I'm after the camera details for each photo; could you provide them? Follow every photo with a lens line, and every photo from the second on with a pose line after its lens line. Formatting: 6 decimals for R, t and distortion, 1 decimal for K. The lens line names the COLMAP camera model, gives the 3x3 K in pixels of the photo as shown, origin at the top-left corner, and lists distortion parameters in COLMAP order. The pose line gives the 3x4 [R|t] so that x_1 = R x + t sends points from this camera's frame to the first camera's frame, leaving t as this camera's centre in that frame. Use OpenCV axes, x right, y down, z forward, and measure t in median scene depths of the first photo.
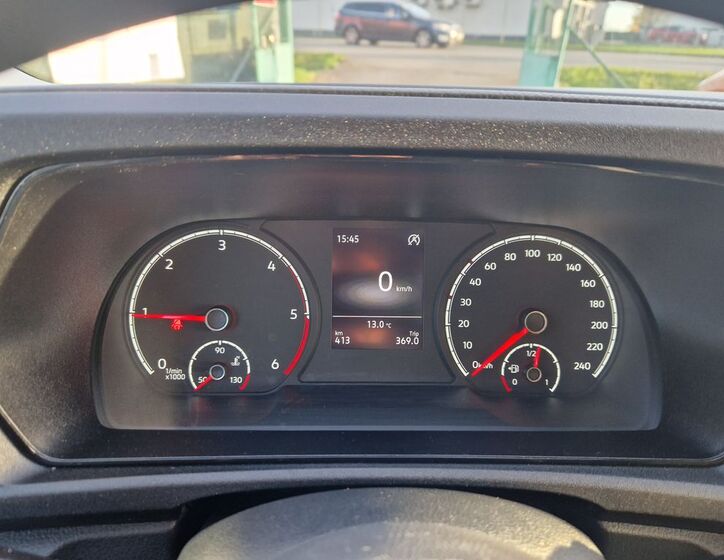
lens RADIAL K [[506.7, 0, 368.4], [0, 506.7, 274.1], [0, 0, 1]] dist [0.027272, -0.013250]
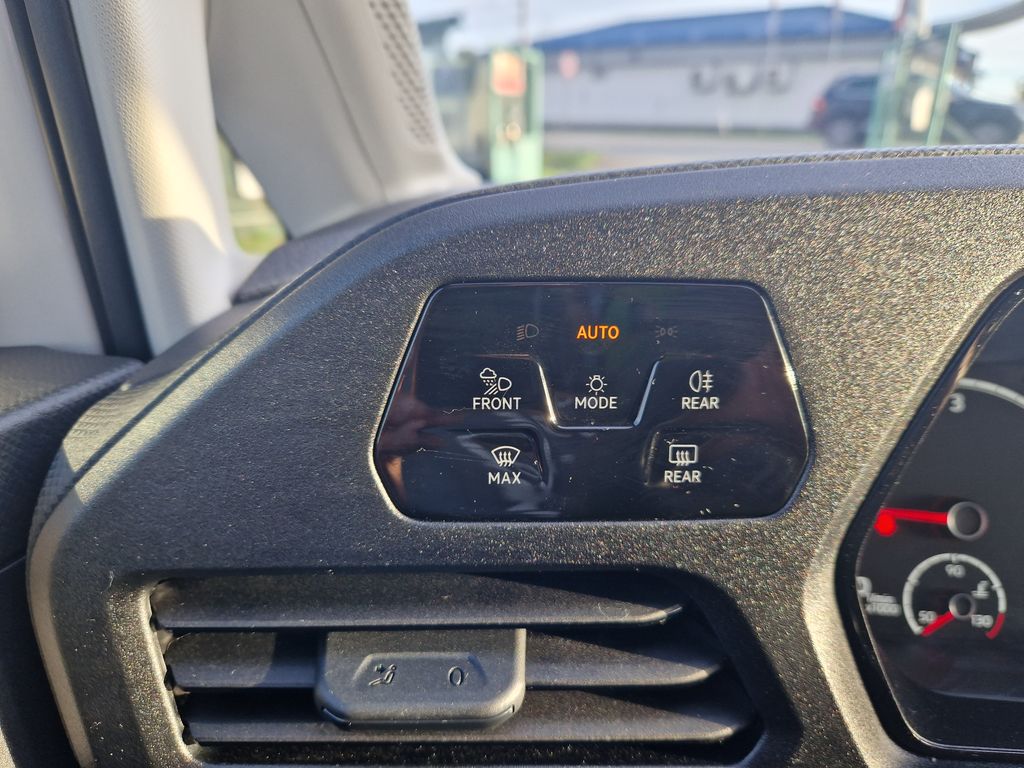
lens RADIAL K [[696.6, 0, 527.0], [0, 696.6, 379.3], [0, 0, 1]] dist [0.017703, -0.007216]
pose [[0.992808, 0.038897, -0.113226, -0.731845], [-0.049149, 0.994799, -0.089216, 0.018394], [0.109167, 0.094139, 0.989556, 0.063815]]
